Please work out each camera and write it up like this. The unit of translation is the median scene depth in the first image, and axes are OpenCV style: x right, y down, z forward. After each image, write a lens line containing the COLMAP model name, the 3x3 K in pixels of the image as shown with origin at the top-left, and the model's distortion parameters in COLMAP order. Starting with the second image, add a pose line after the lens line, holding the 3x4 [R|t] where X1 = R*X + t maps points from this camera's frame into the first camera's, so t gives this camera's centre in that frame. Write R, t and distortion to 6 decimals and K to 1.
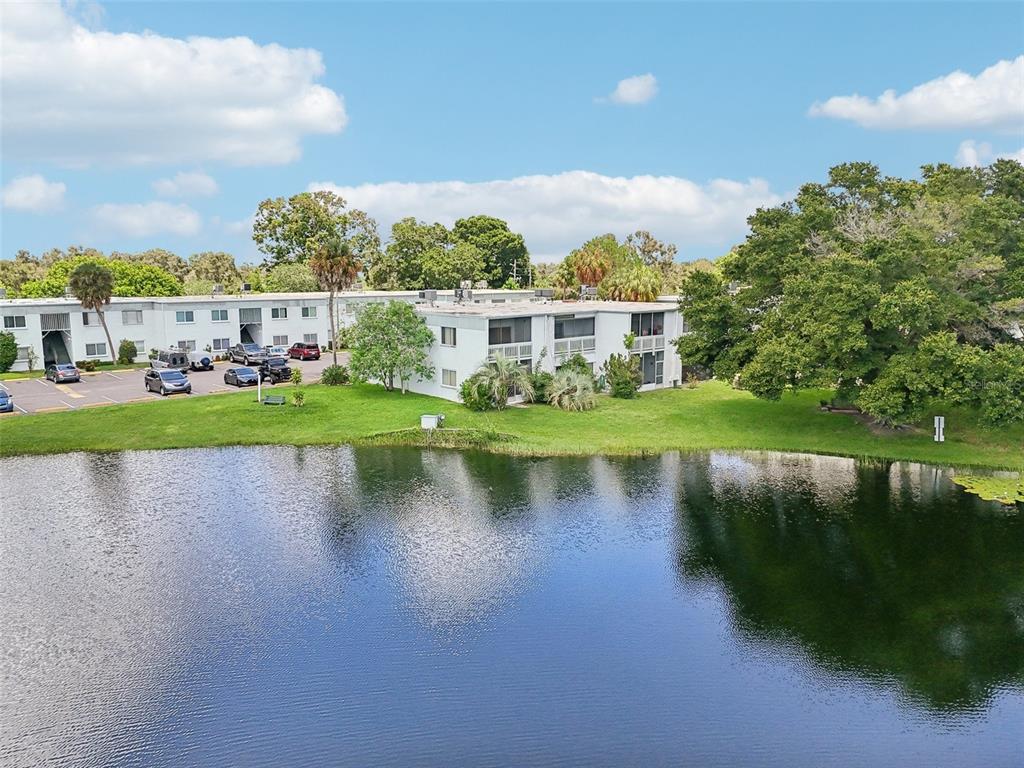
lens RADIAL K [[796.3, 0, 535.5], [0, 796.3, 386.0], [0, 0, 1]] dist [0.068107, -0.074339]
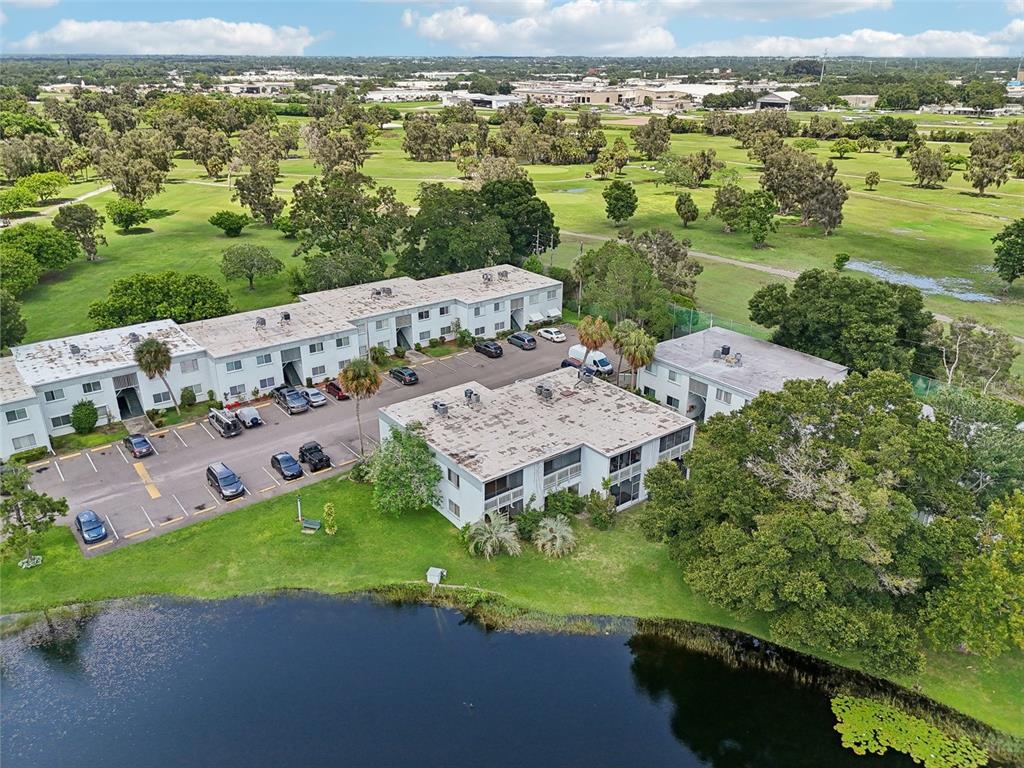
lens RADIAL K [[777.7, 0, 532.2], [0, 777.7, 397.2], [0, 0, 1]] dist [0.072099, -0.064312]
pose [[0.997647, 0.044097, -0.052494, 0.044236], [-0.028149, 0.961644, 0.272852, -0.348968], [0.062513, -0.270732, 0.960623, -0.052519]]
